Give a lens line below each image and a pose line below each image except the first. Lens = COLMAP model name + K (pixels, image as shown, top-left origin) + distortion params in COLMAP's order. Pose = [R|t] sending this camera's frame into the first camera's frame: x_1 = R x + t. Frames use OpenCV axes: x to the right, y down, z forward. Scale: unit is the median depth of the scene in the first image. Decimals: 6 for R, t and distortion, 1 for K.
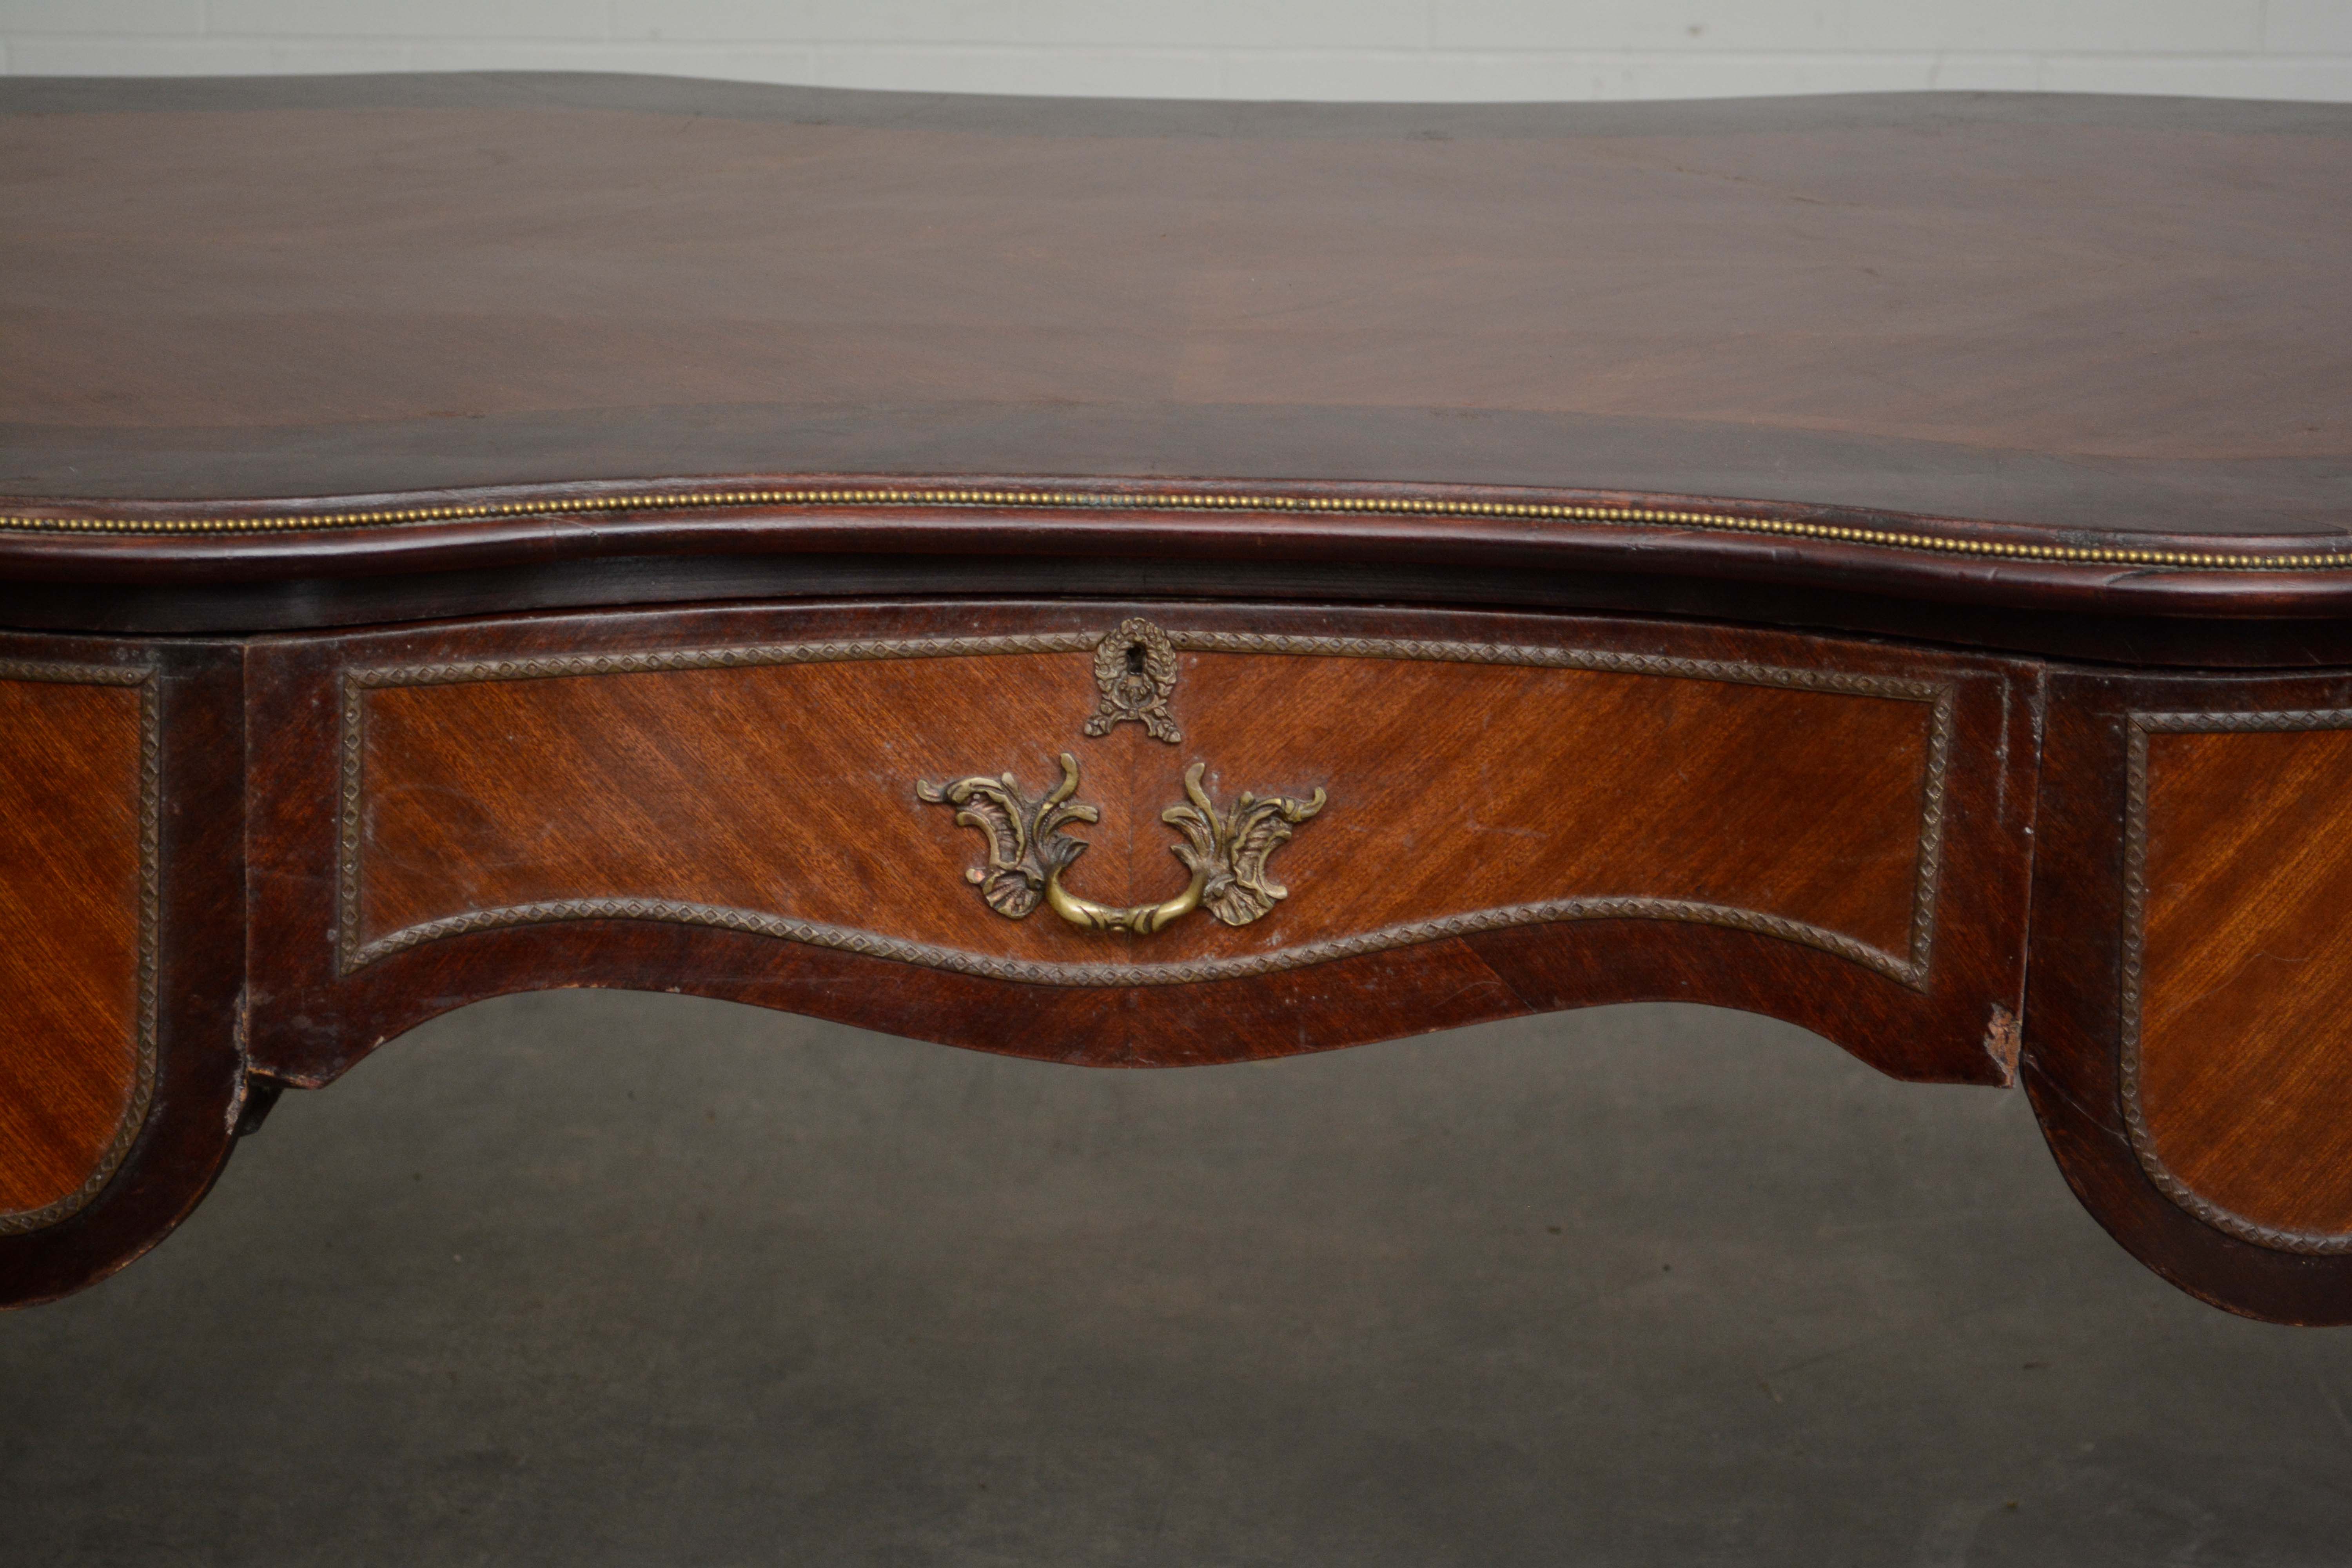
lens RADIAL K [[4818.8, 0, 1176.0], [0, 4818.8, 784.0], [0, 0, 1]] dist [0.038414, 0.042146]
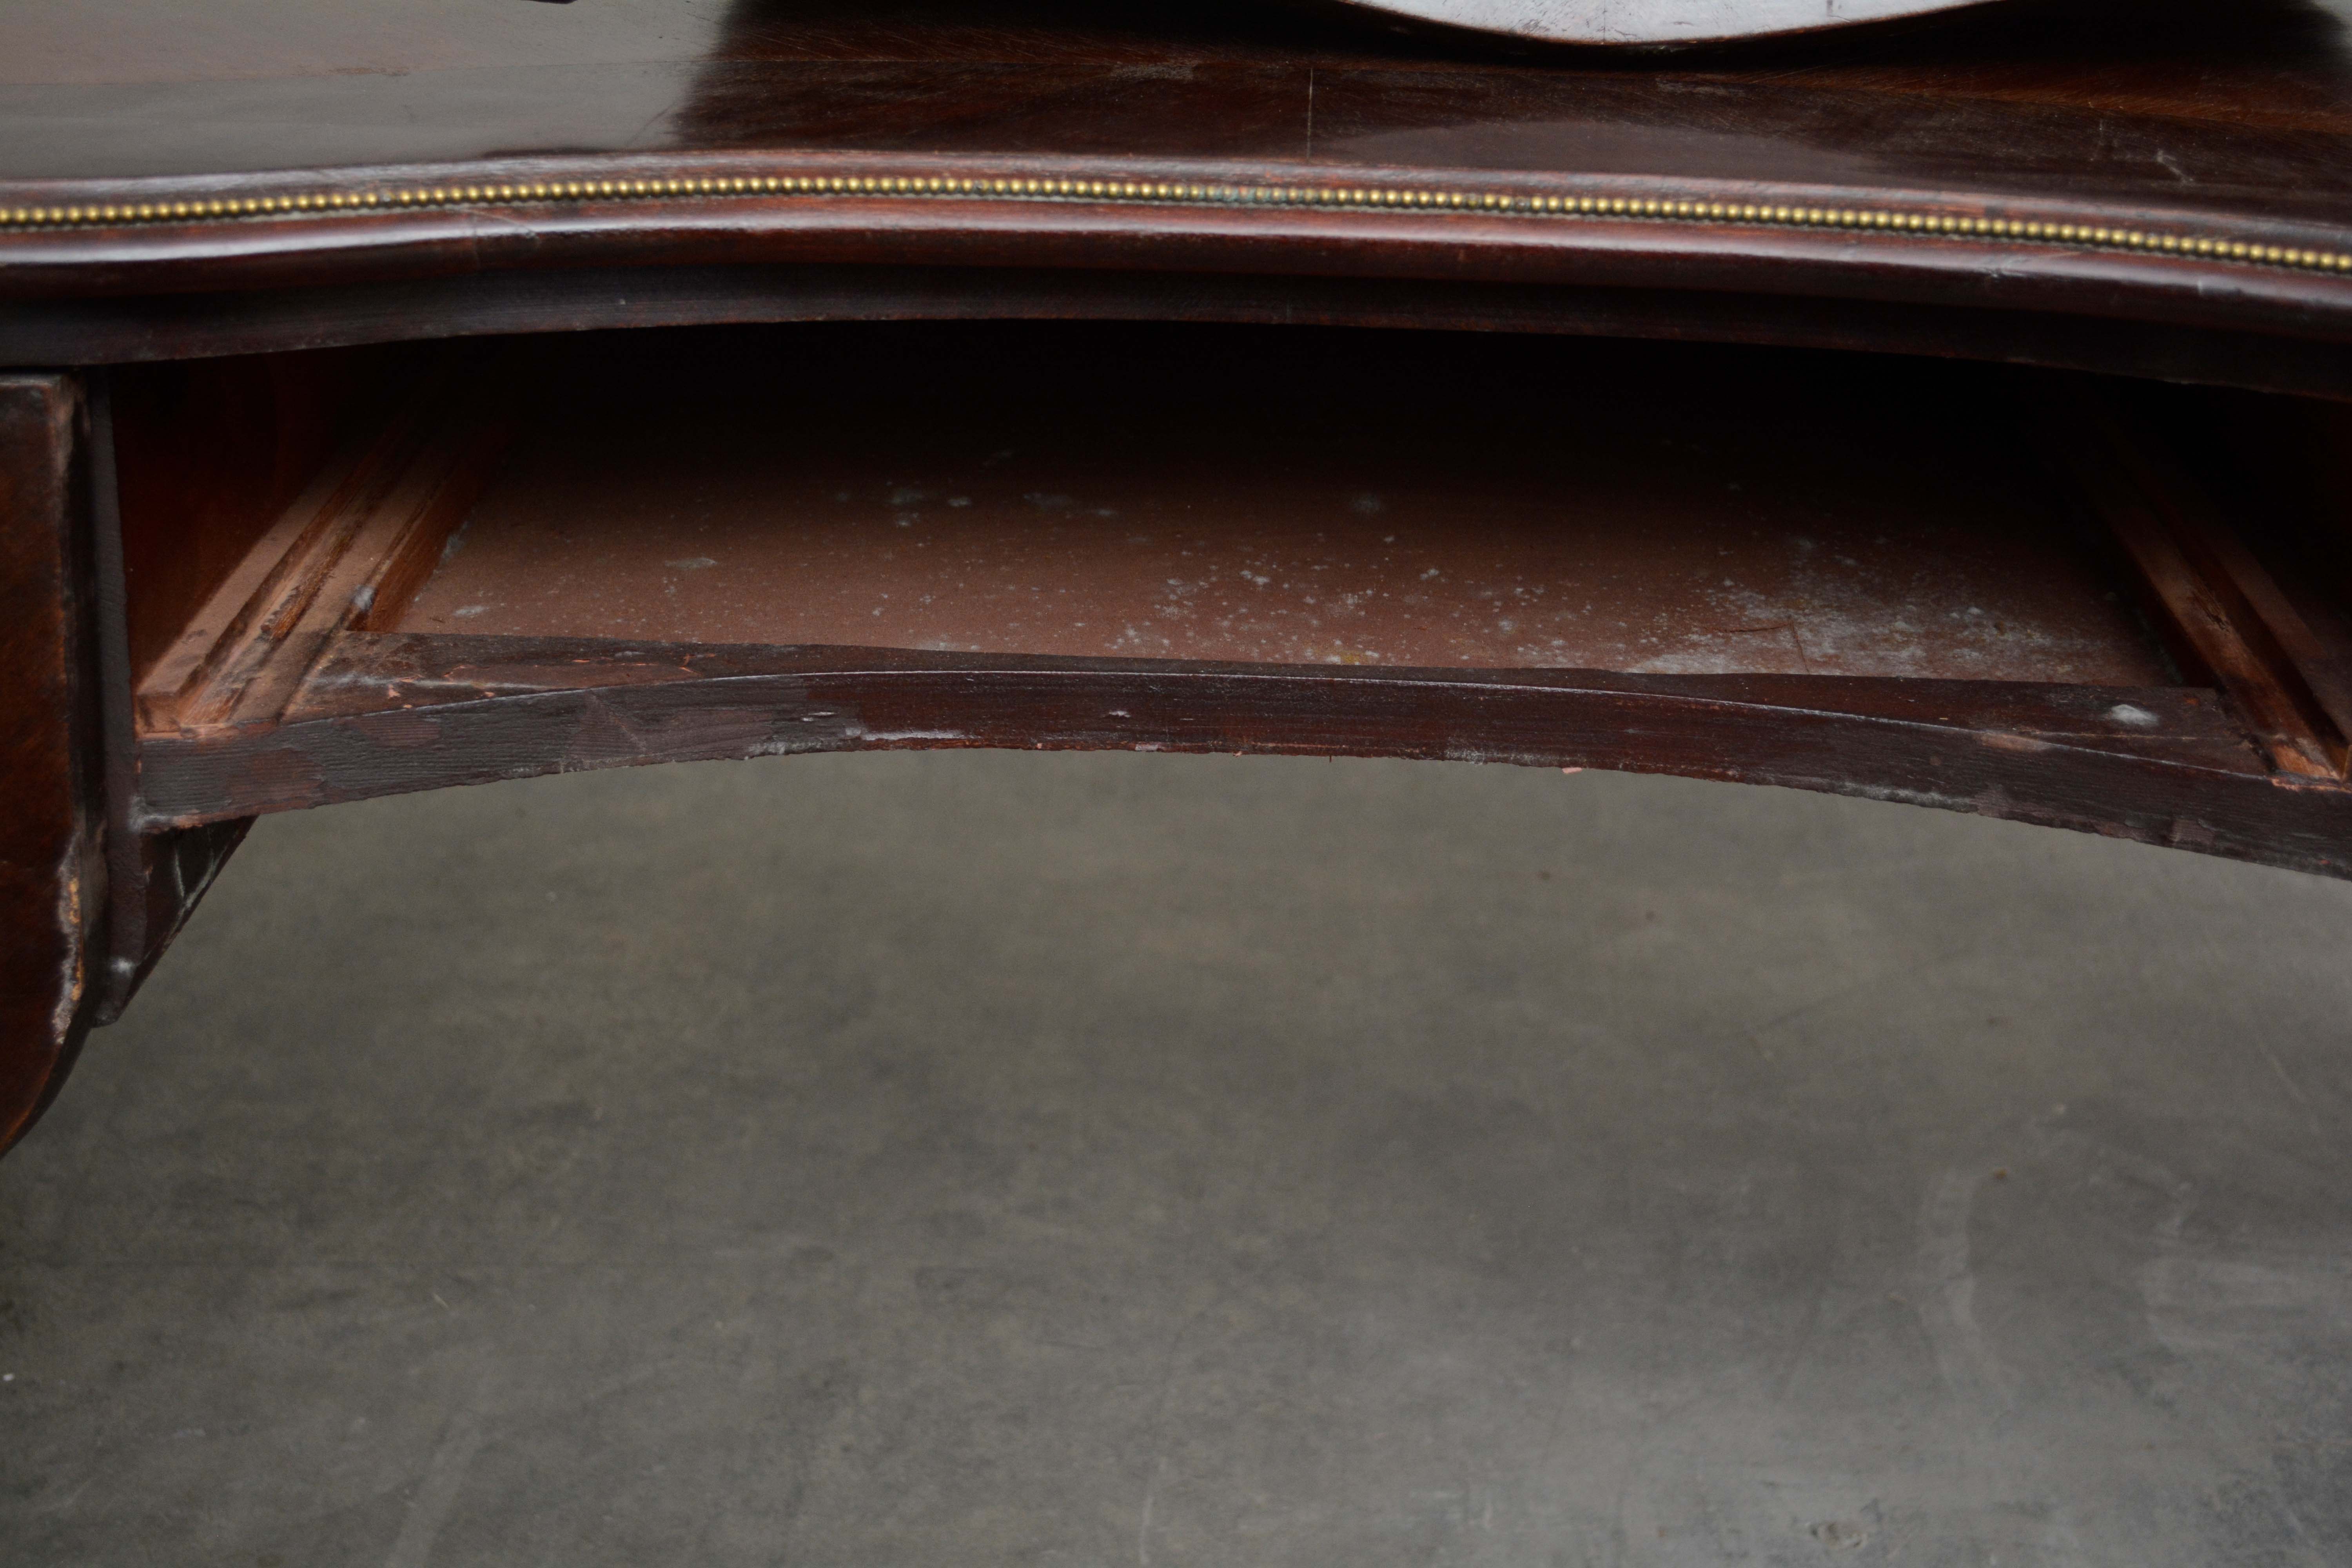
lens RADIAL K [[3089.4, 0, 1176.0], [0, 3089.4, 784.0], [0, 0, 1]] dist [-0.045363, 0.066808]
pose [[0.999827, 0.010307, 0.015484, -0.031343], [-0.012171, 0.992013, 0.125550, -0.029398], [-0.014066, -0.125717, 0.991966, 0.534514]]
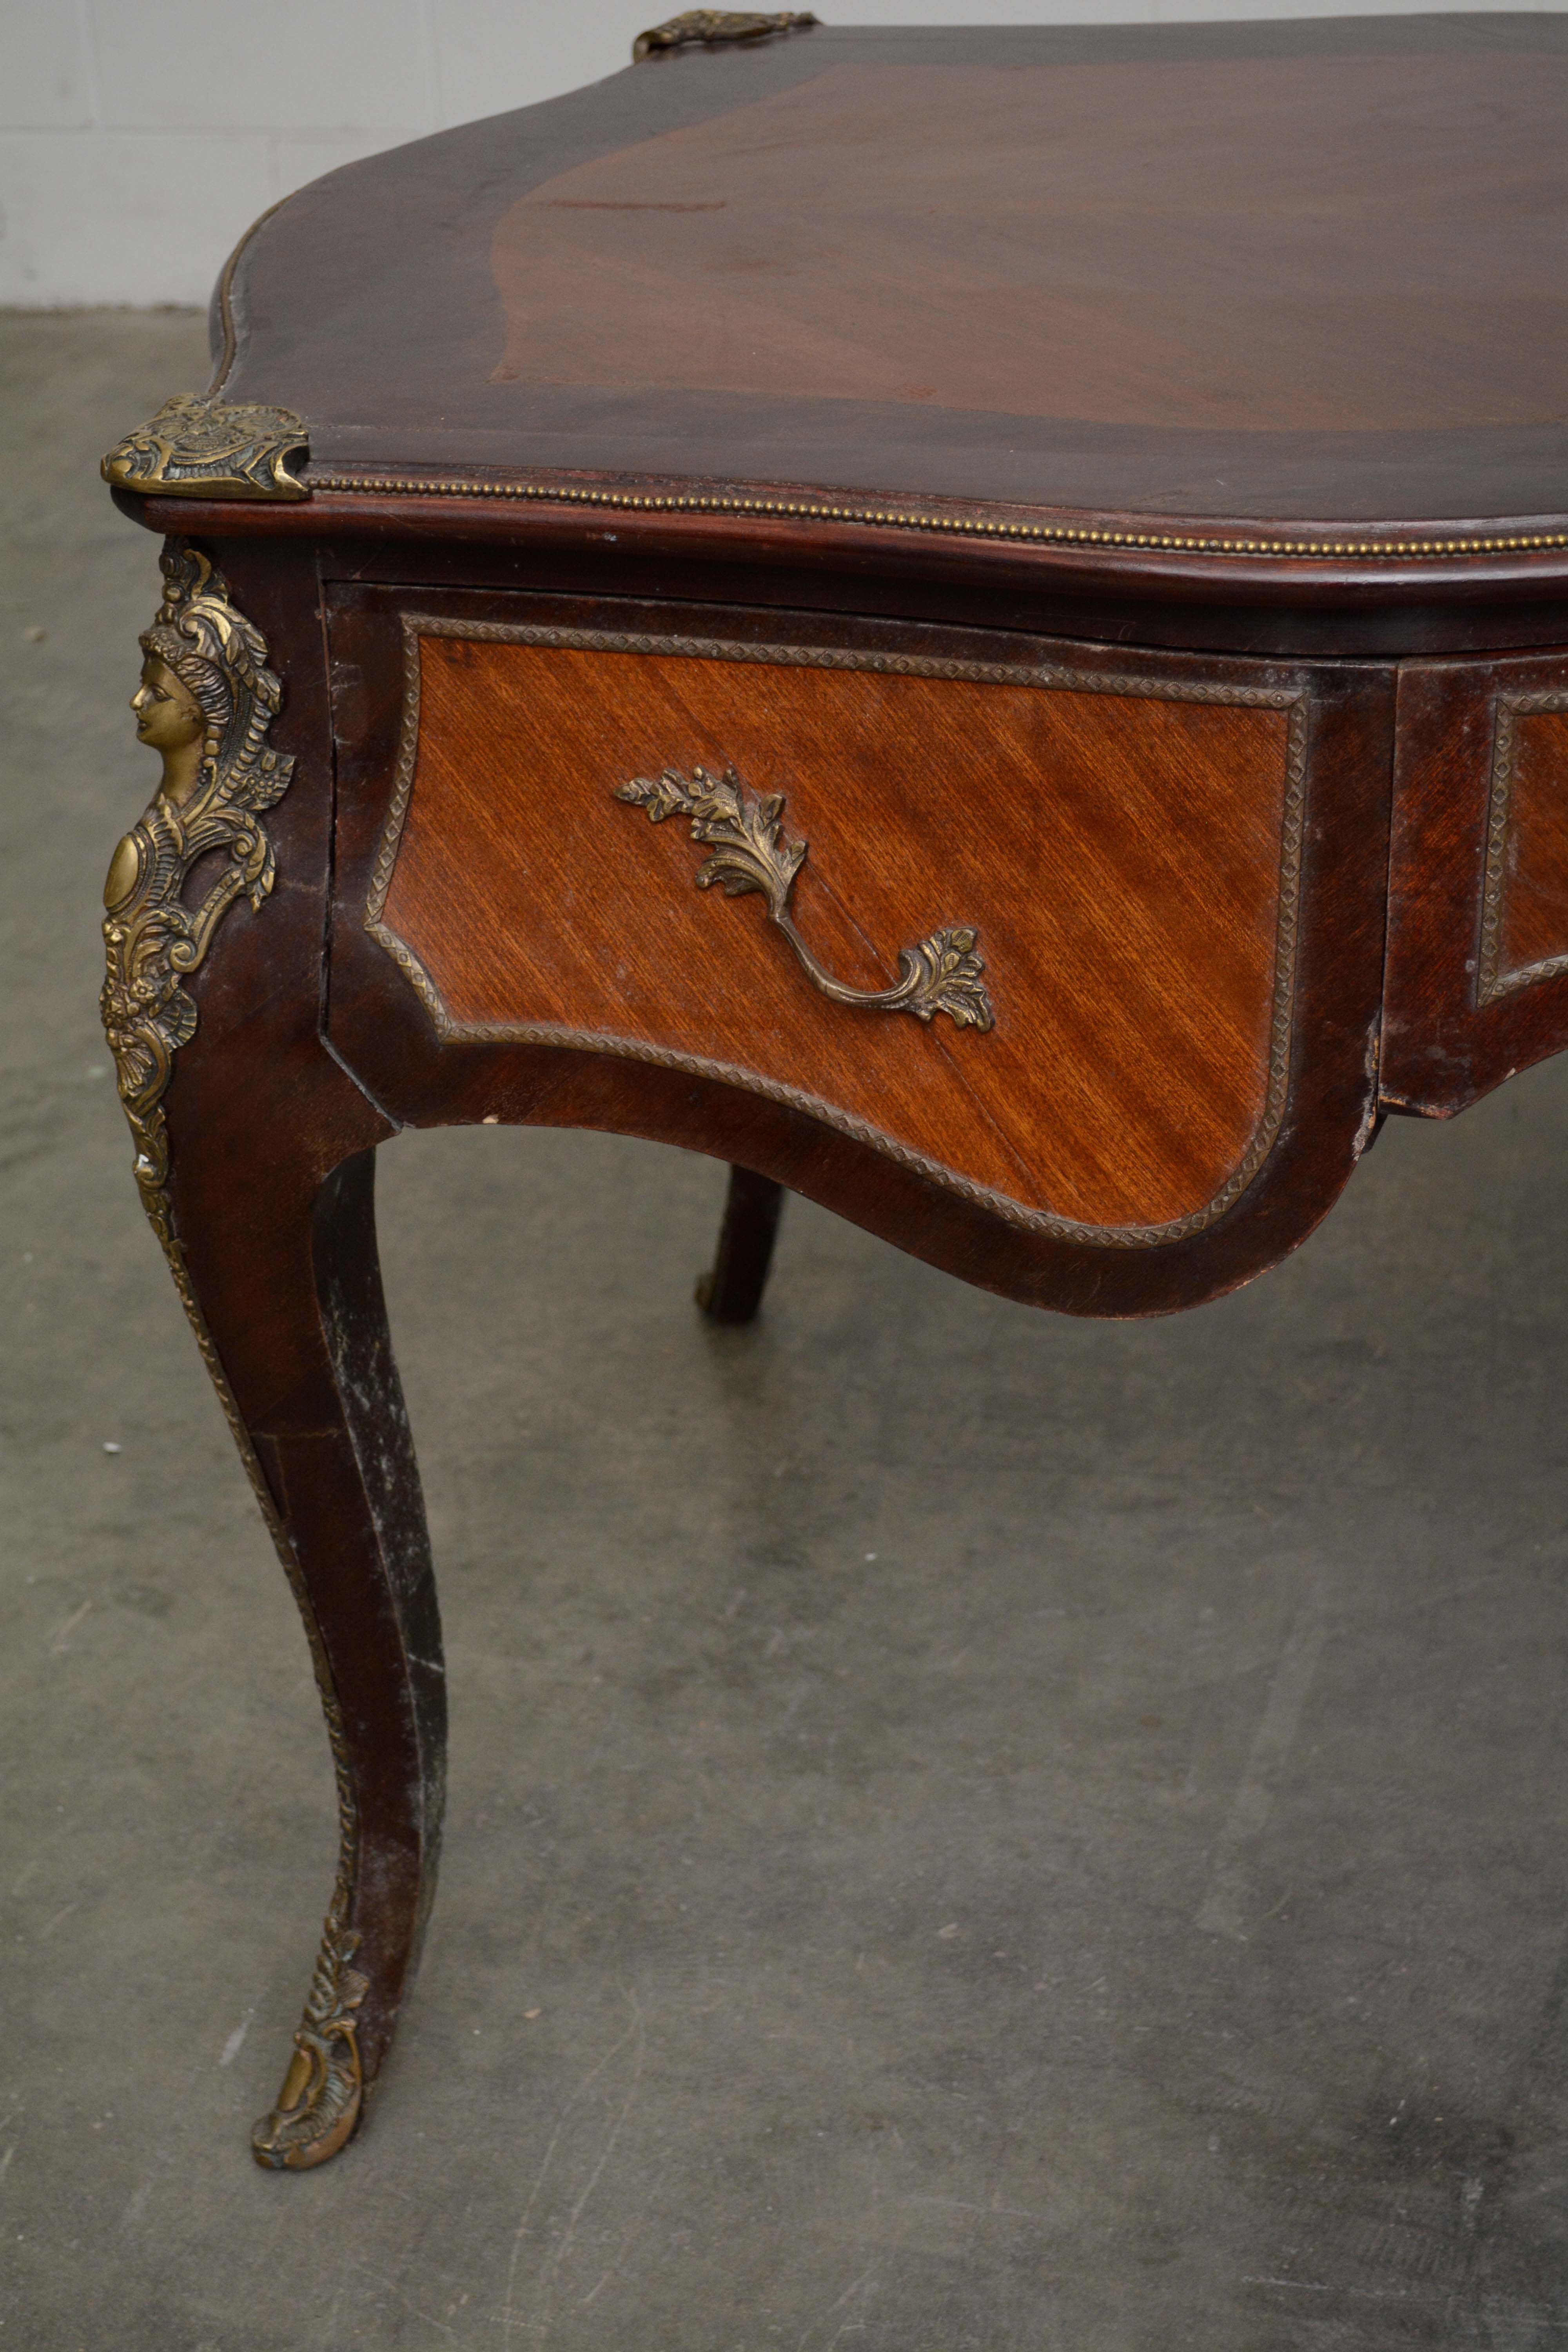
lens RADIAL K [[4091.9, 0, 734.9], [0, 4091.9, 1184.5], [0, 0, 1]] dist [-0.001362, 0.135866]
pose [[0.978994, 0.043678, -0.199154, -0.154202], [-0.013850, 0.988774, 0.148773, -0.046799], [0.203417, -0.142890, 0.968609, 0.156040]]
